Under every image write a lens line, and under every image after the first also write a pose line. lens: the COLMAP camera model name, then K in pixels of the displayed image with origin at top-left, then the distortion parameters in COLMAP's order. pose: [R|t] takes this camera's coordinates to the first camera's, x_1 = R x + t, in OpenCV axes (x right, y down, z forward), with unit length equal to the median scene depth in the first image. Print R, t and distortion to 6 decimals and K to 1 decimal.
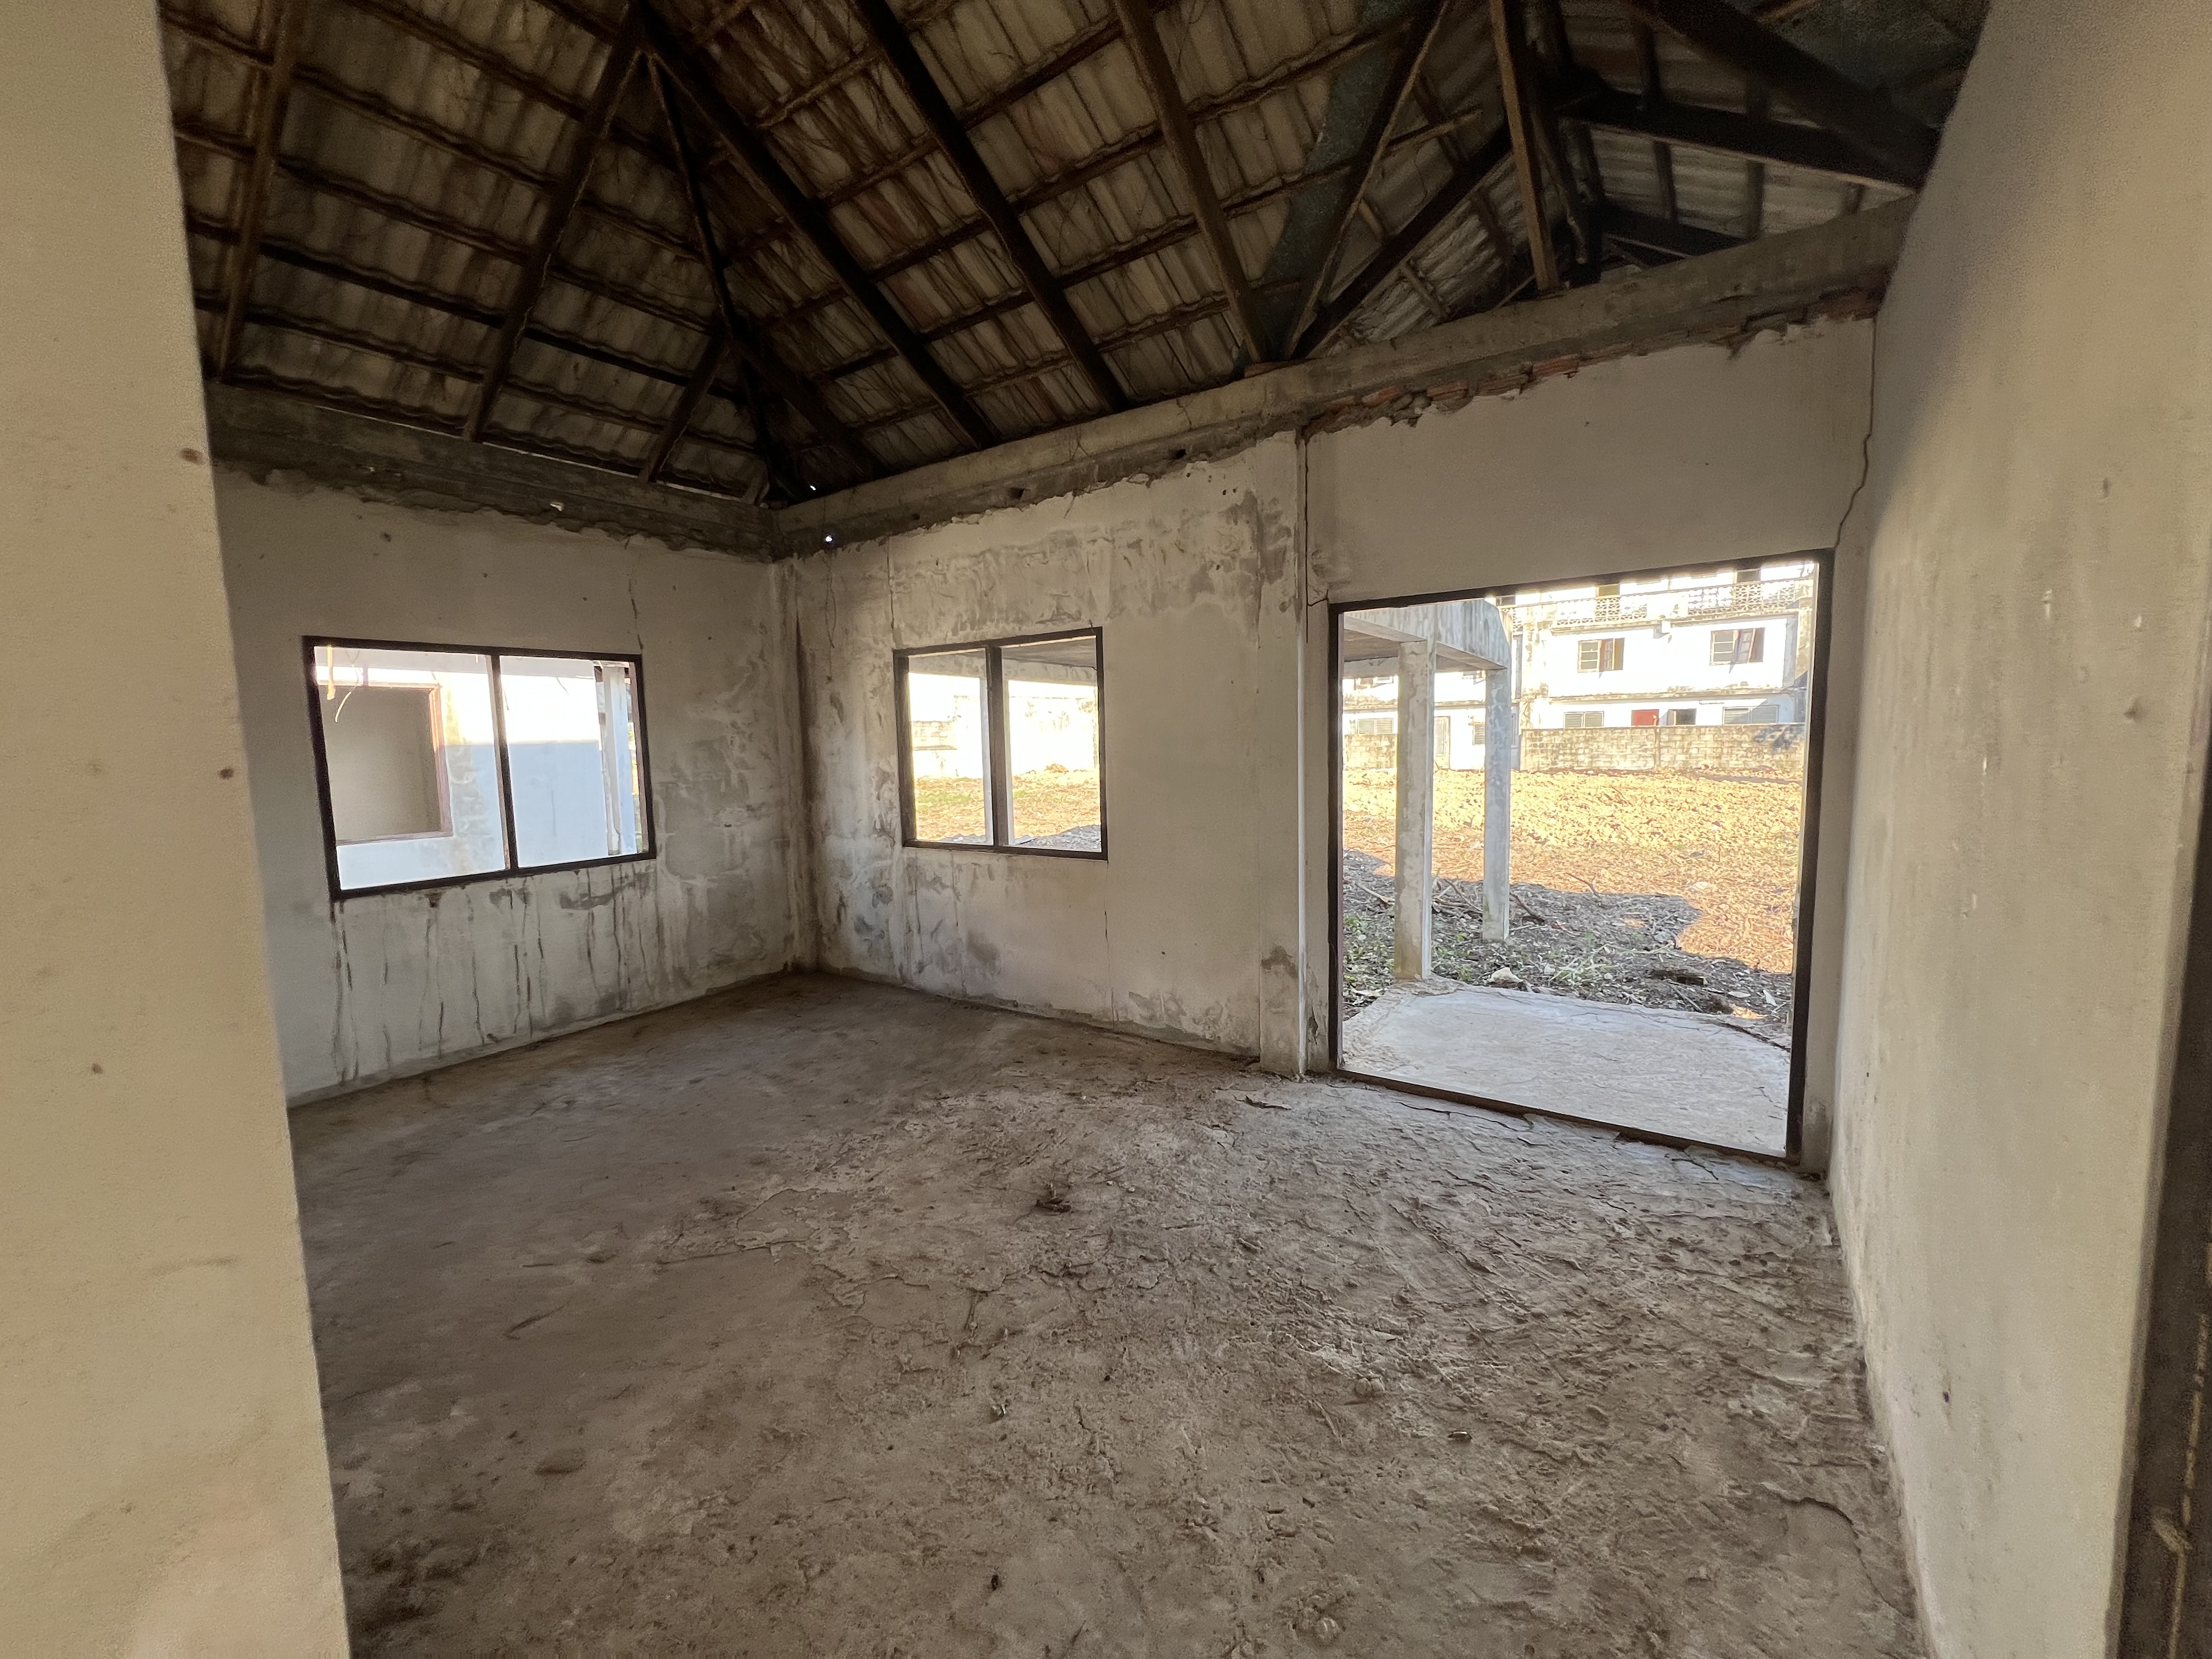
lens RADIAL K [[889.0, 0, 1107.7], [0, 889.0, 833.8], [0, 0, 1]] dist [-0.003450, 0.001692]
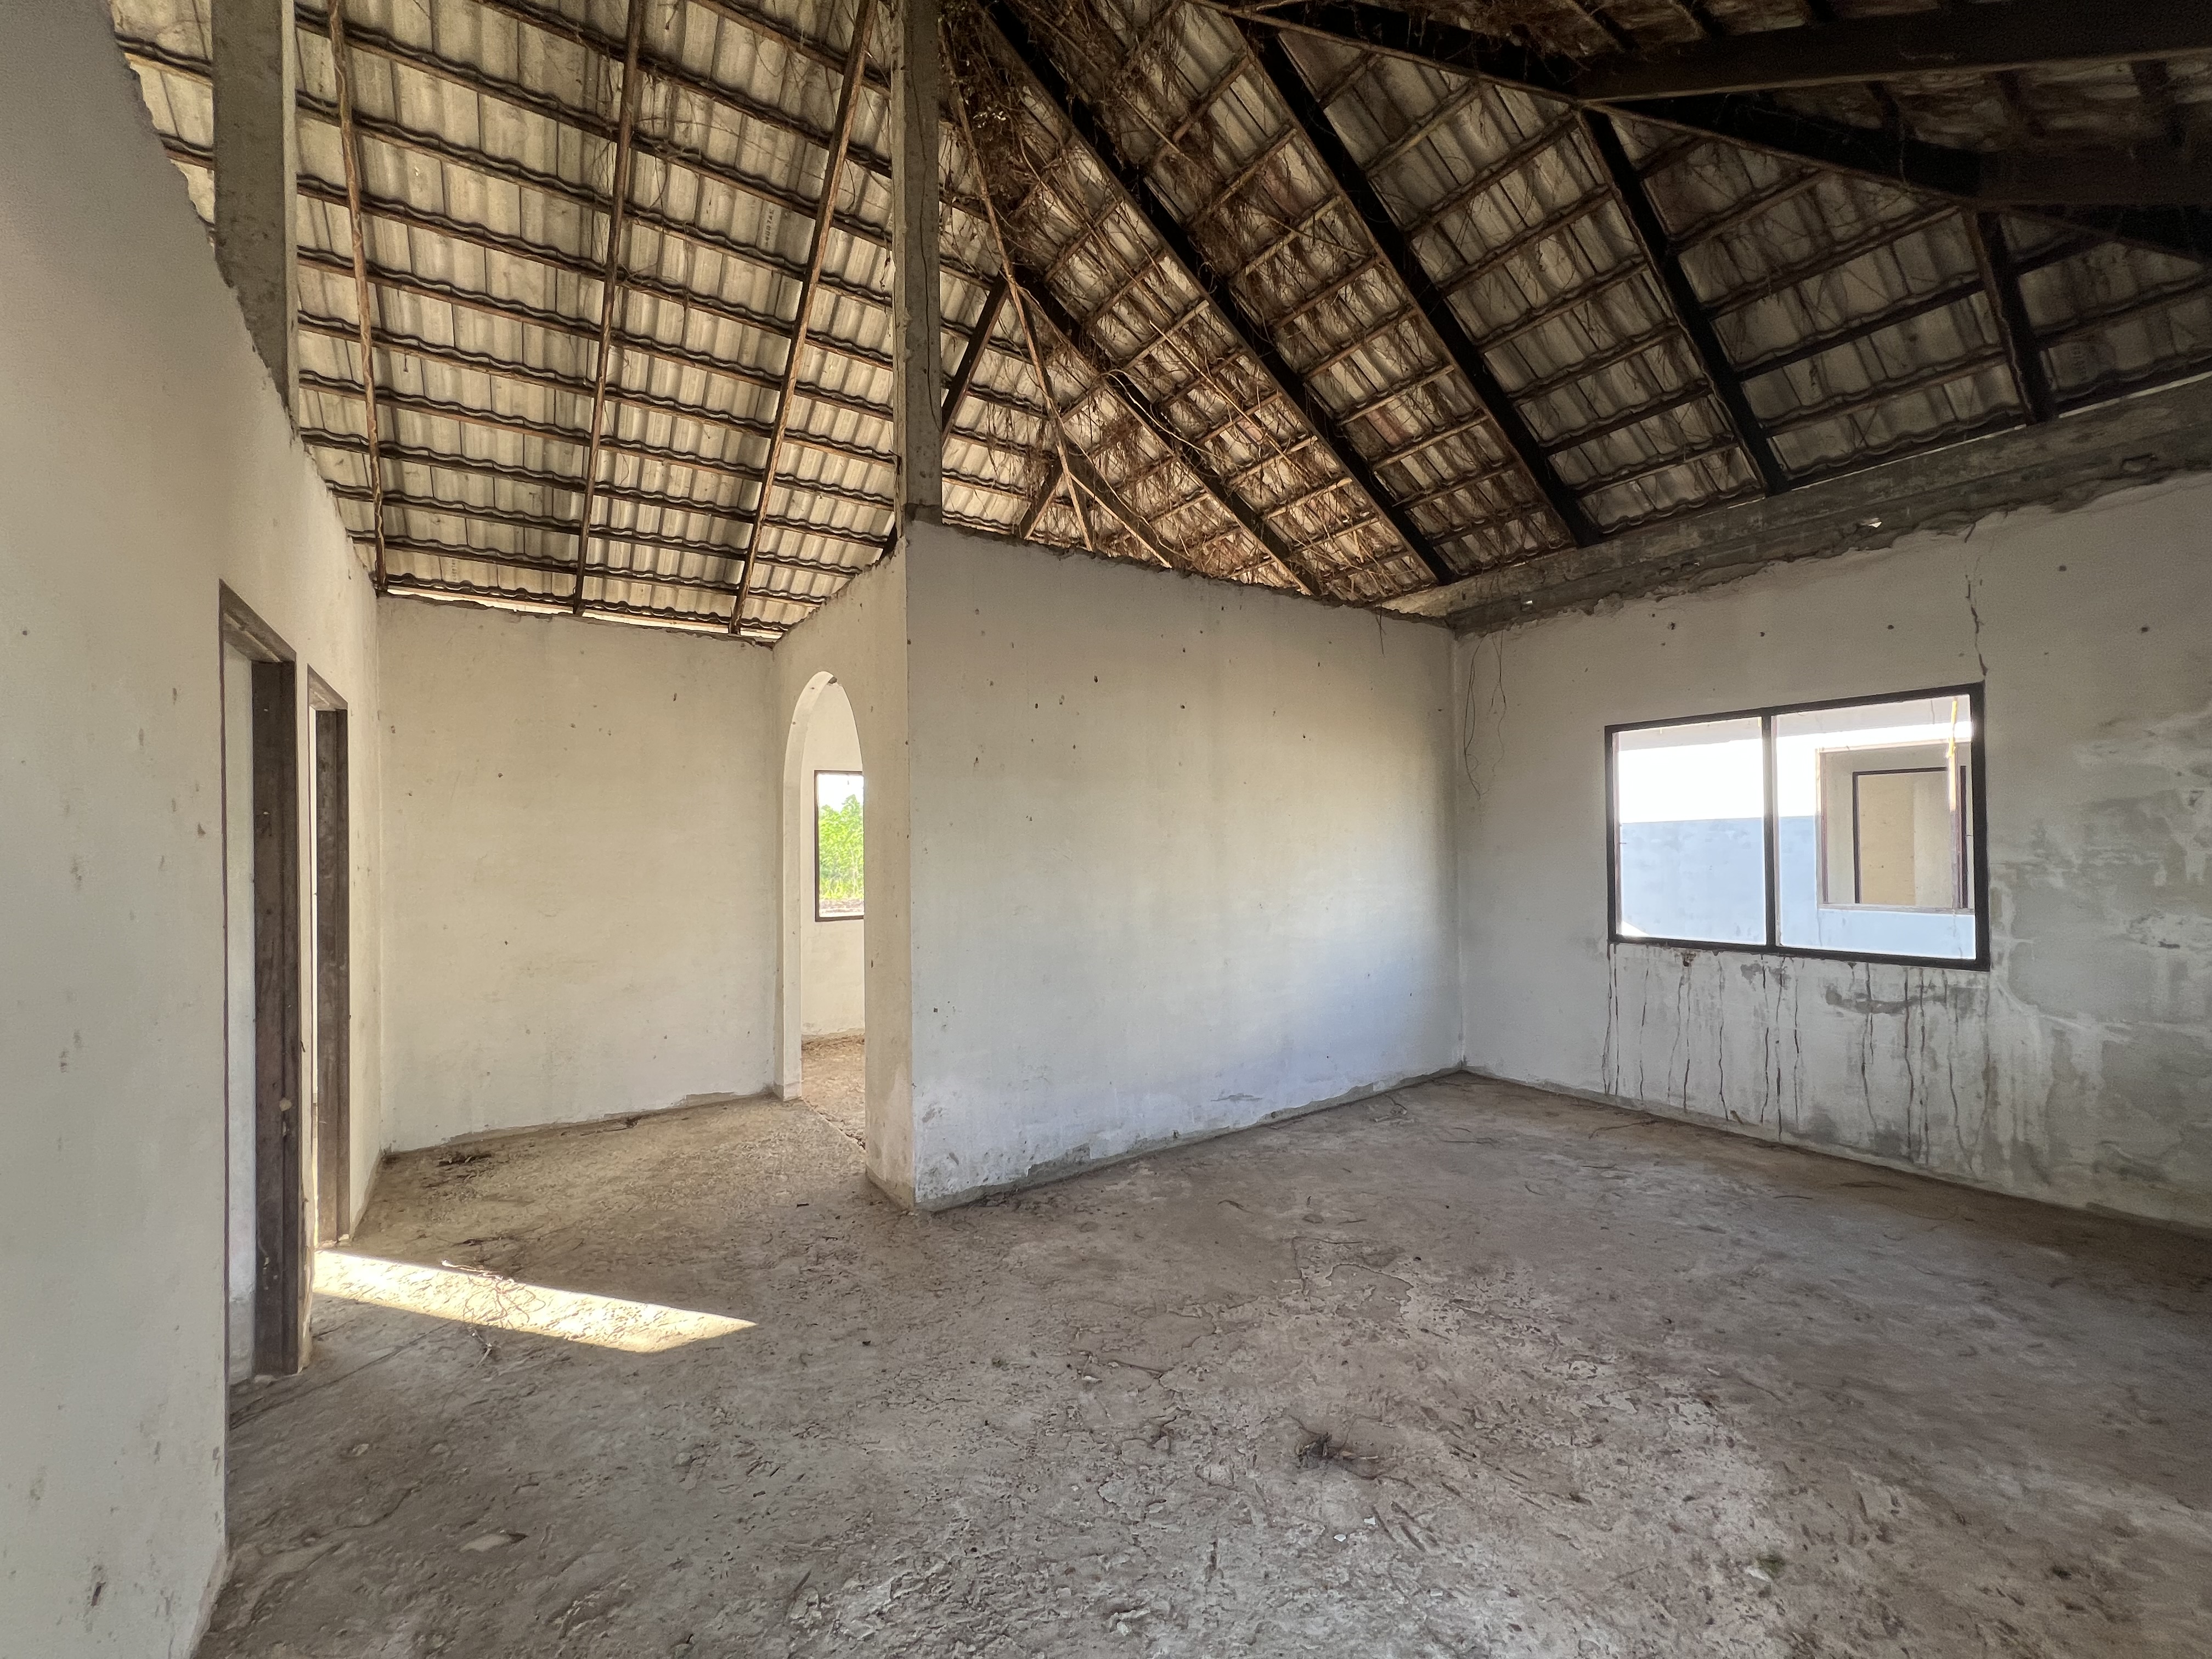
lens RADIAL K [[889.0, 0, 1107.9], [0, 889.0, 837.4], [0, 0, 1]] dist [-0.003450, 0.001692]
pose [[-0.354692, 0.029227, -0.934526, 0.482212], [-0.073414, 0.995555, 0.059000, -0.084988], [0.932097, 0.089534, -0.350969, 0.754087]]
